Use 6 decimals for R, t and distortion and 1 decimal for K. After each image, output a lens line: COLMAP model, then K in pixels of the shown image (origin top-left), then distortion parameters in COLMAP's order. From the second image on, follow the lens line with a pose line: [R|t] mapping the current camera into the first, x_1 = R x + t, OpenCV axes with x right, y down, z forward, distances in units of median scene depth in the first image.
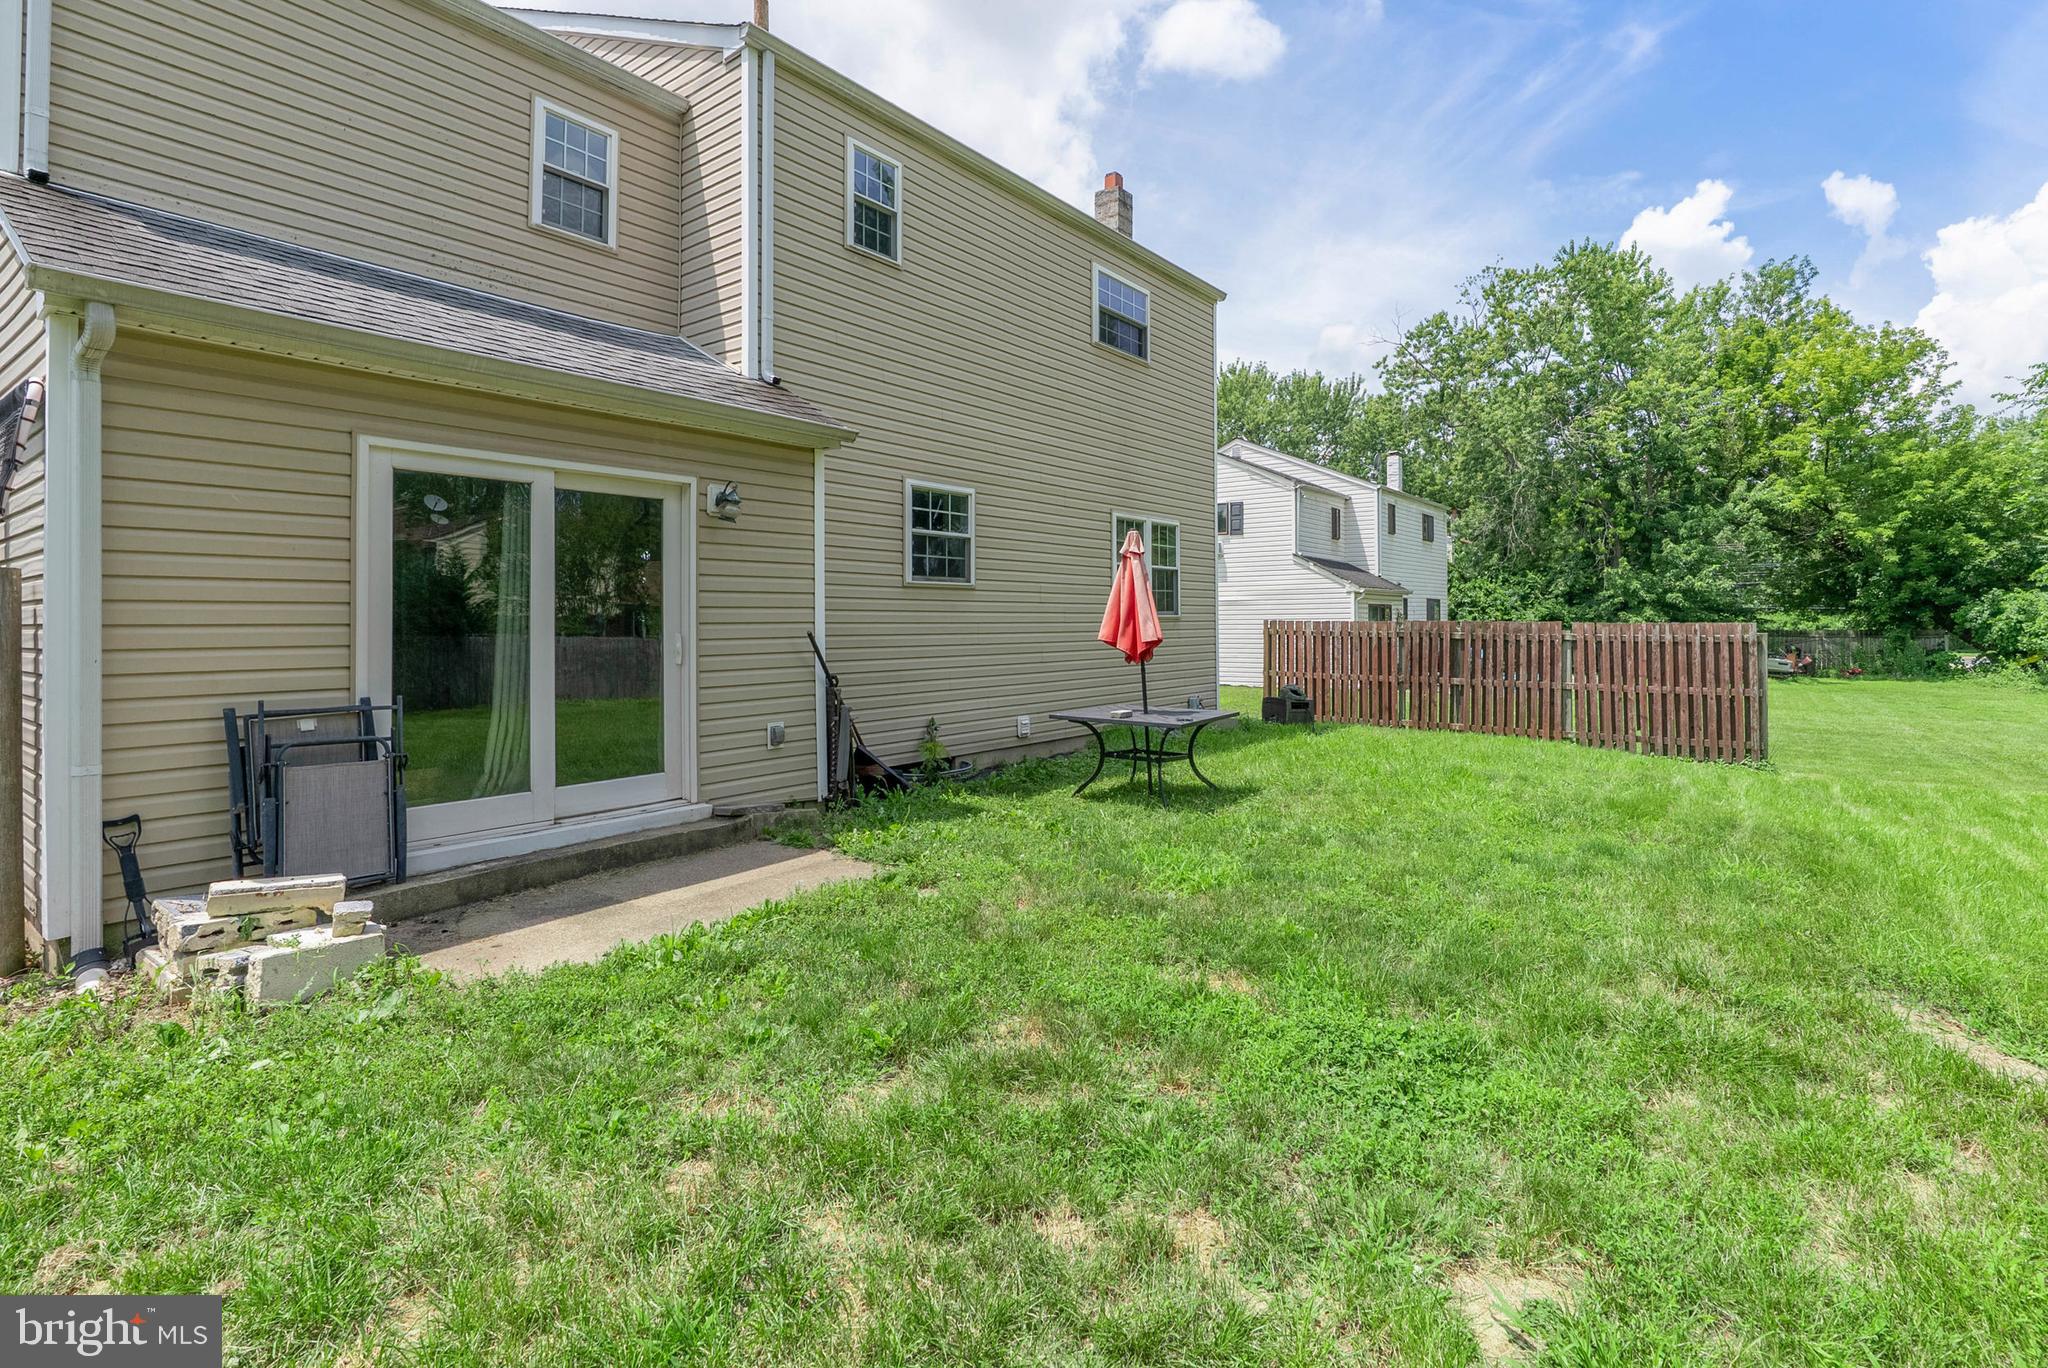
lens RADIAL K [[978.6, 0, 1023.3], [0, 978.6, 605.5], [0, 0, 1]] dist [-0.000038, 0.000171]
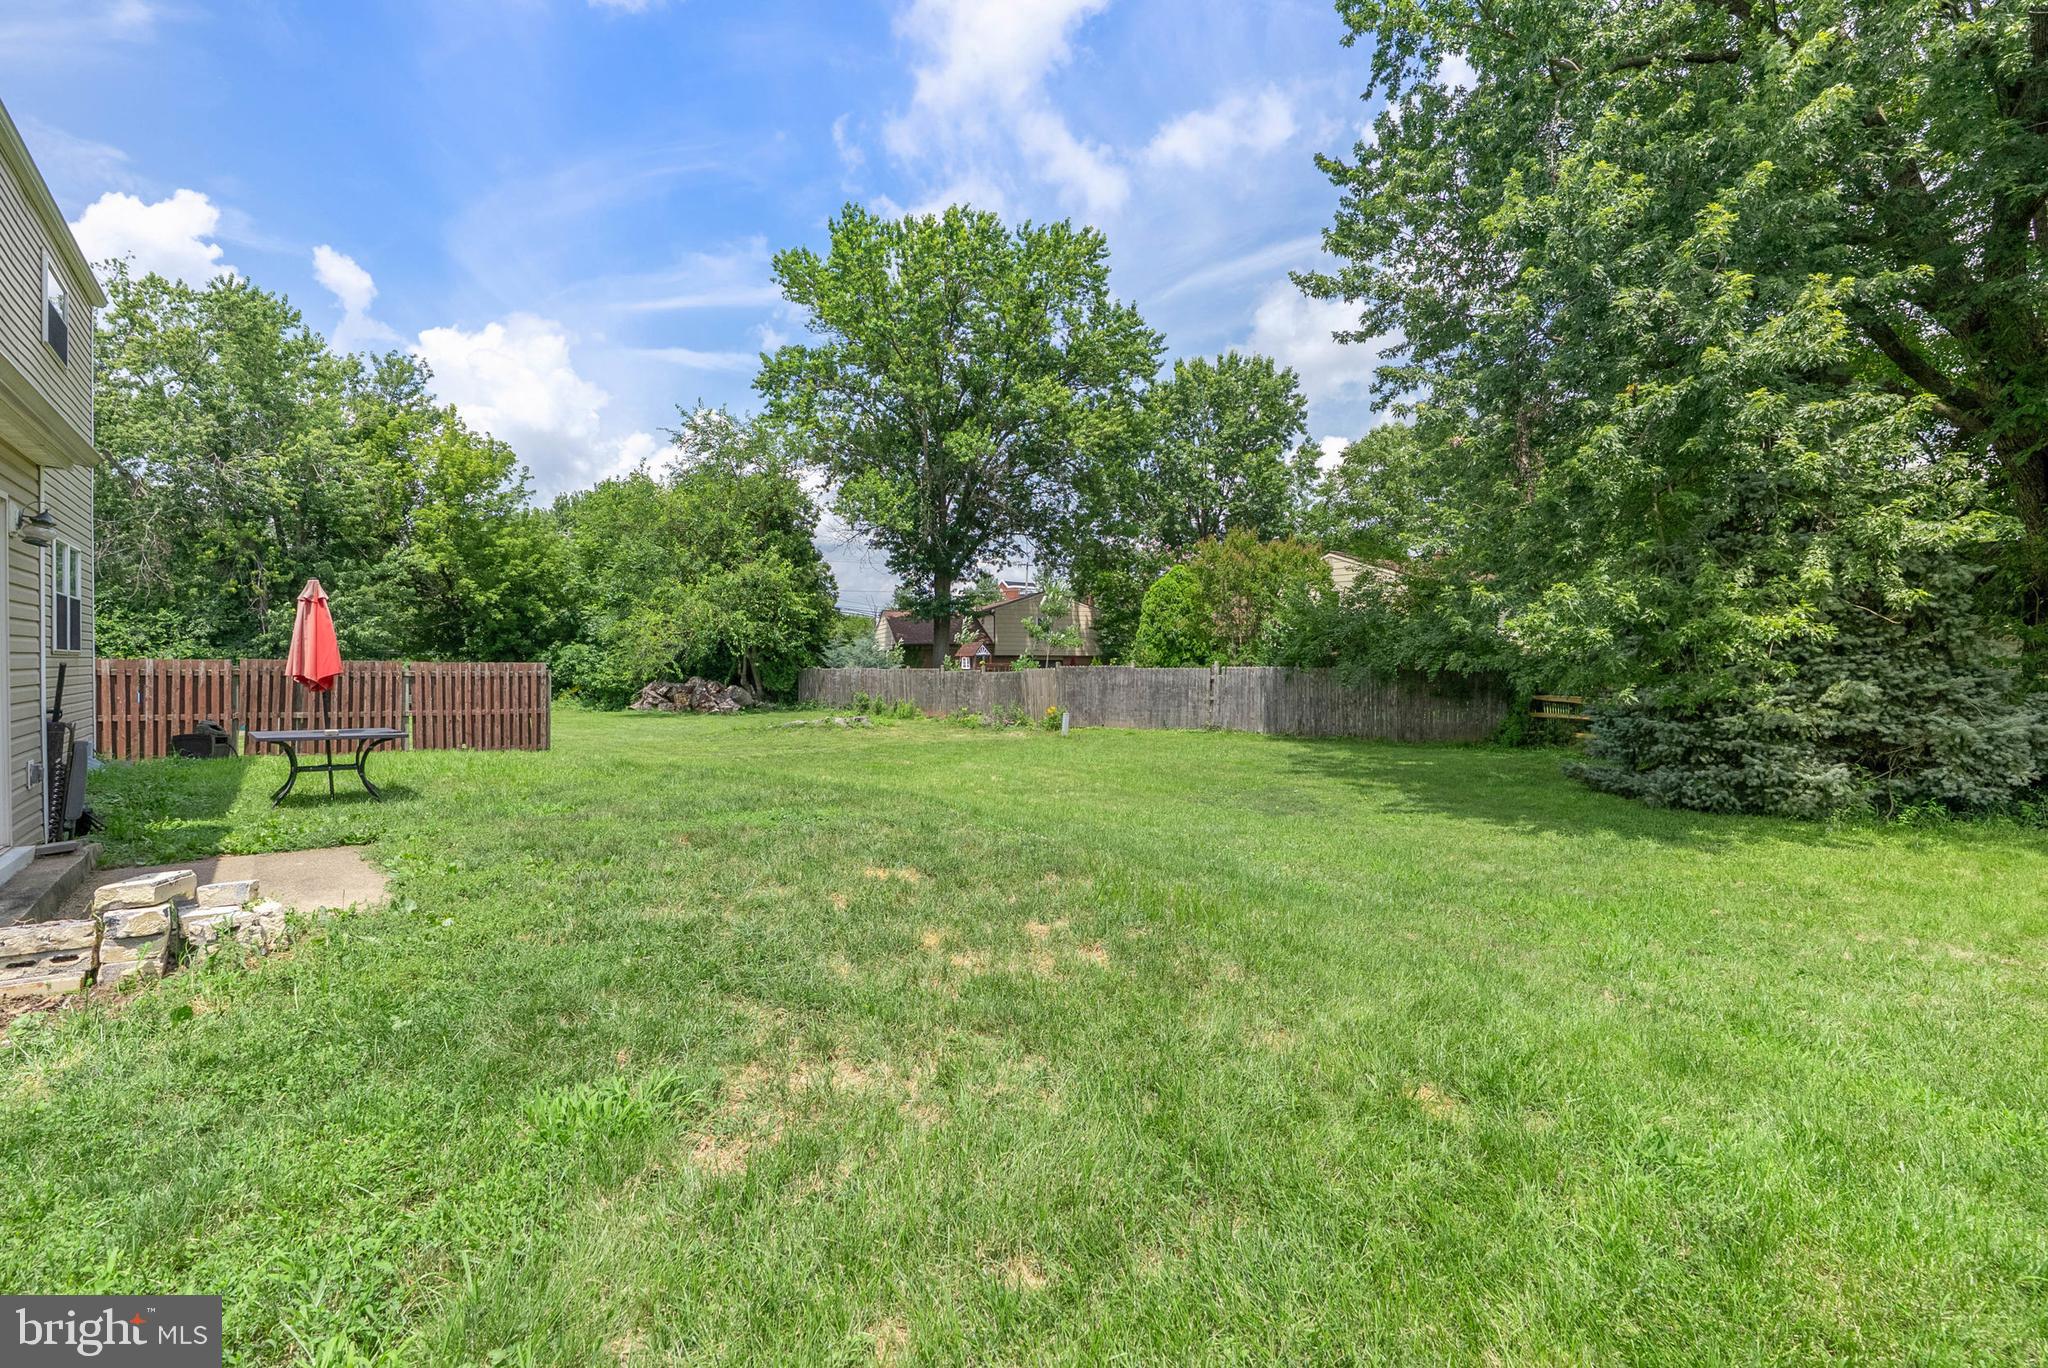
lens RADIAL K [[964.3, 0, 1033.2], [0, 964.3, 686.3], [0, 0, 1]] dist [-0.002126, 0.000466]
pose [[0.256029, -0.016897, 0.966522, -0.409791], [-0.019386, 0.999556, 0.022610, 0.005054], [-0.966475, -0.024526, 0.255587, -0.074665]]
